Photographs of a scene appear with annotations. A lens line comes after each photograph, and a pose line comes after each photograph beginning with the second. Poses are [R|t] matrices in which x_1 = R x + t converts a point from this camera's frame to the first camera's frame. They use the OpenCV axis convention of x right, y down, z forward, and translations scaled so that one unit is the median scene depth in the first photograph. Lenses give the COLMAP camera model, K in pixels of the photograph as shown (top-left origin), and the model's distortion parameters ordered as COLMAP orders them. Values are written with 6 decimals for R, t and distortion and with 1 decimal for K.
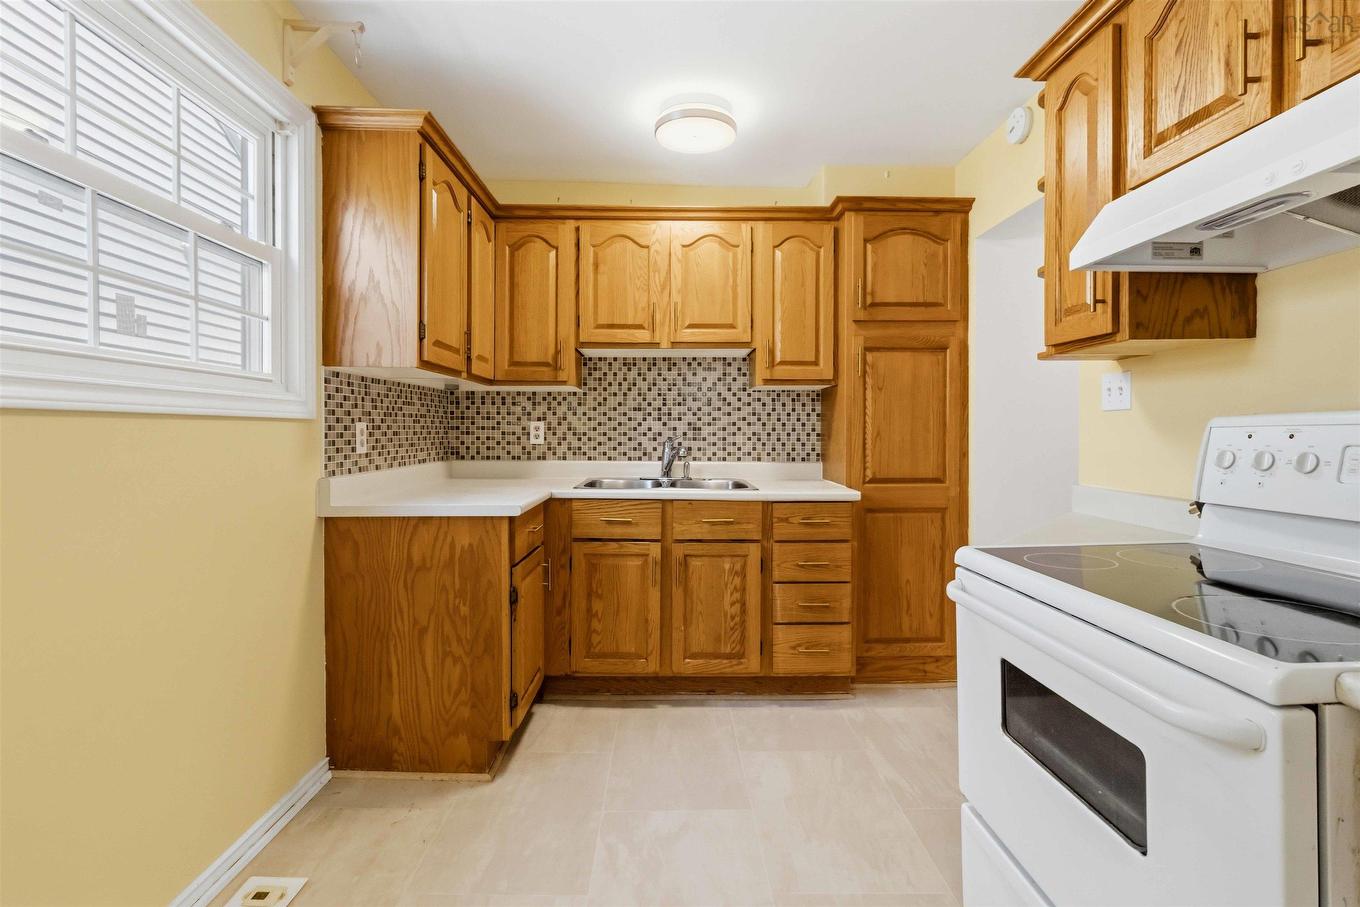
lens RADIAL K [[628.2, 0, 688.1], [0, 628.2, 439.3], [0, 0, 1]] dist [0.004593, -0.000118]
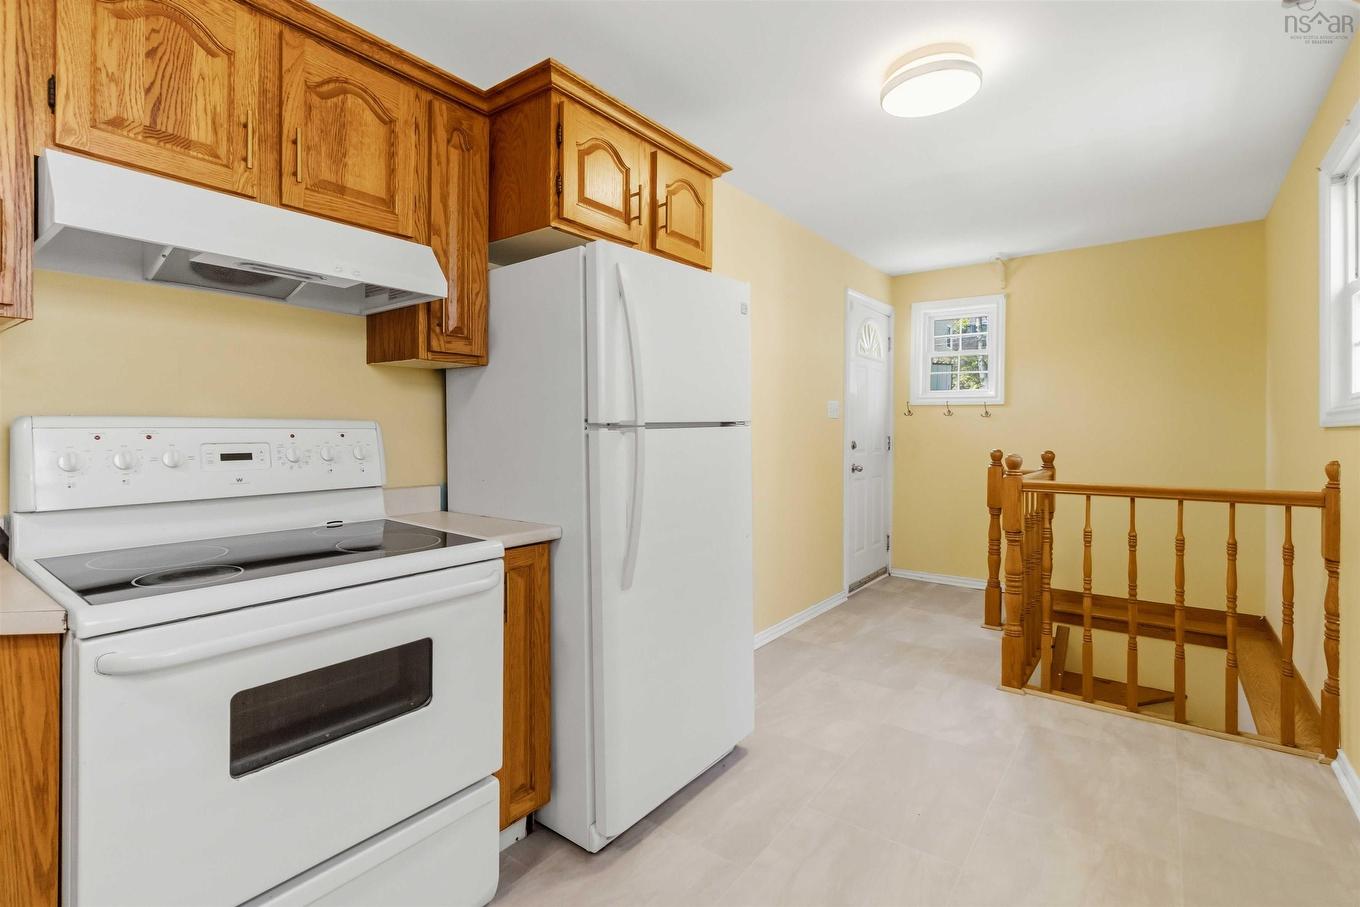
lens RADIAL K [[628.2, 0, 688.5], [0, 628.2, 432.5], [0, 0, 1]] dist [0.004593, -0.000118]
pose [[-0.783565, -0.002976, 0.621302, -0.533708], [0.004790, 0.999930, 0.010832, -0.022469], [-0.621291, 0.011463, -0.783496, 1.285596]]
